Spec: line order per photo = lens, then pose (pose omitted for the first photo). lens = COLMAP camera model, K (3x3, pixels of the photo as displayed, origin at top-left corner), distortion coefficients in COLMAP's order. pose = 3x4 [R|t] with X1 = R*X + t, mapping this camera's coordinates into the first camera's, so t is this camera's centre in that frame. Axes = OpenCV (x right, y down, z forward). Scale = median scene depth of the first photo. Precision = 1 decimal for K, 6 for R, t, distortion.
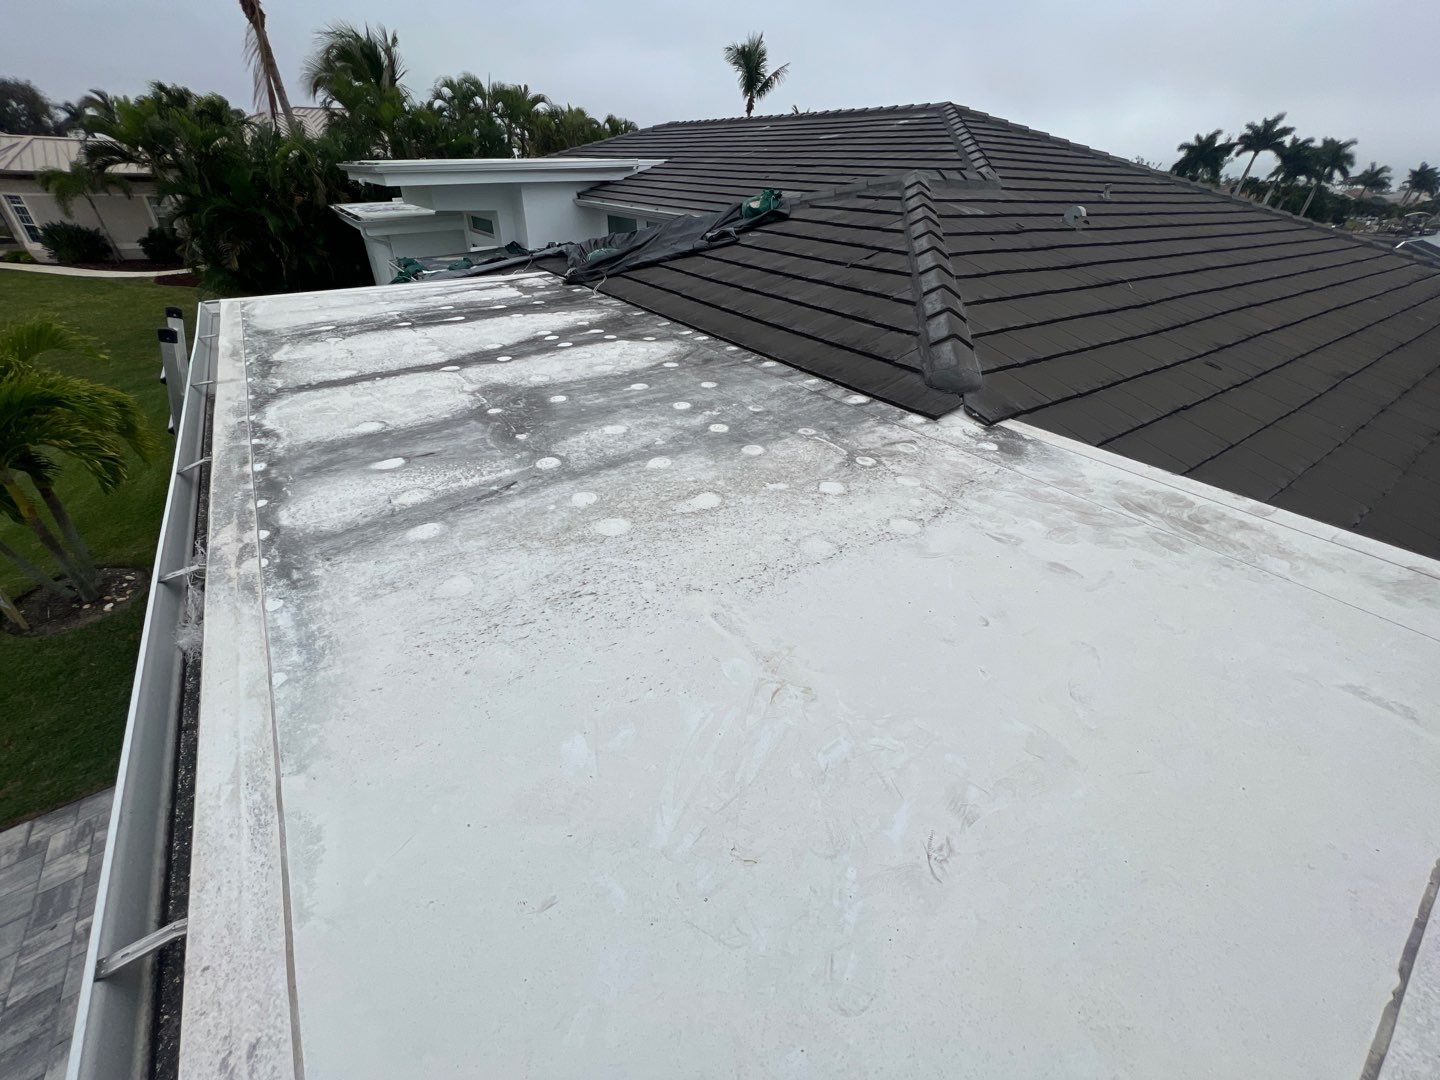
lens RADIAL K [[571.7, 0, 720.0], [0, 571.7, 540.0], [0, 0, 1]] dist [-0.000939, -0.000296]
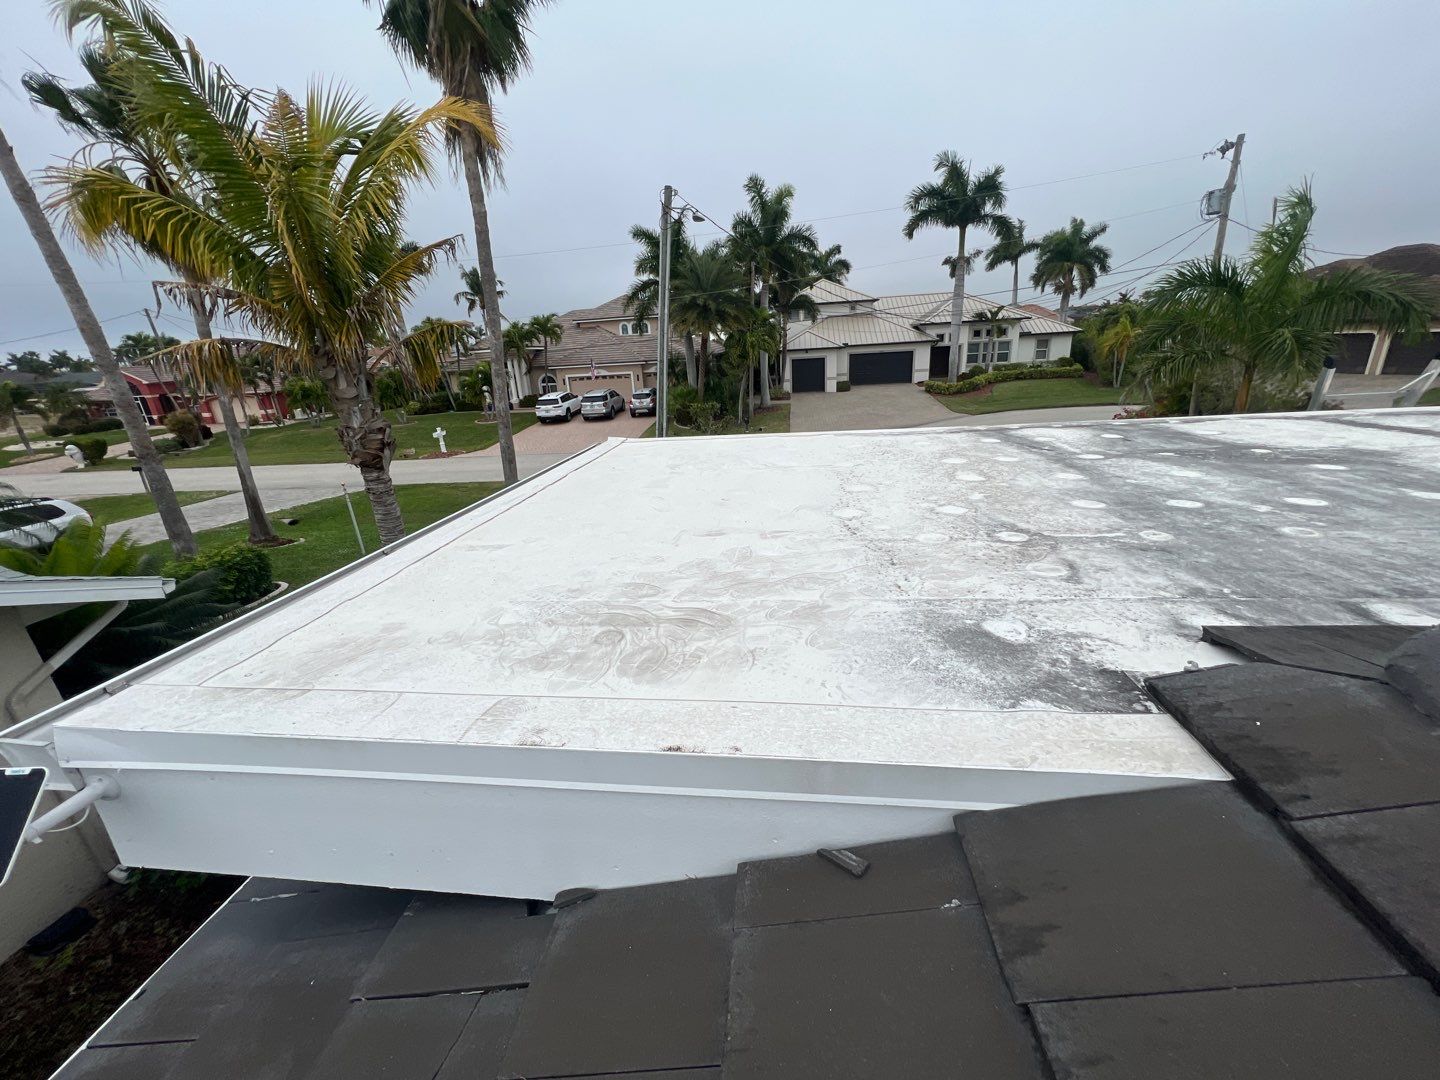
lens RADIAL K [[574.1, 0, 715.1], [0, 574.1, 539.4], [0, 0, 1]] dist [-0.002612, -0.000081]
pose [[-0.678928, 0.252468, -0.689433, 0.943924], [-0.366272, 0.697361, 0.616062, -0.417057], [0.636319, 0.670781, -0.380986, 1.012136]]
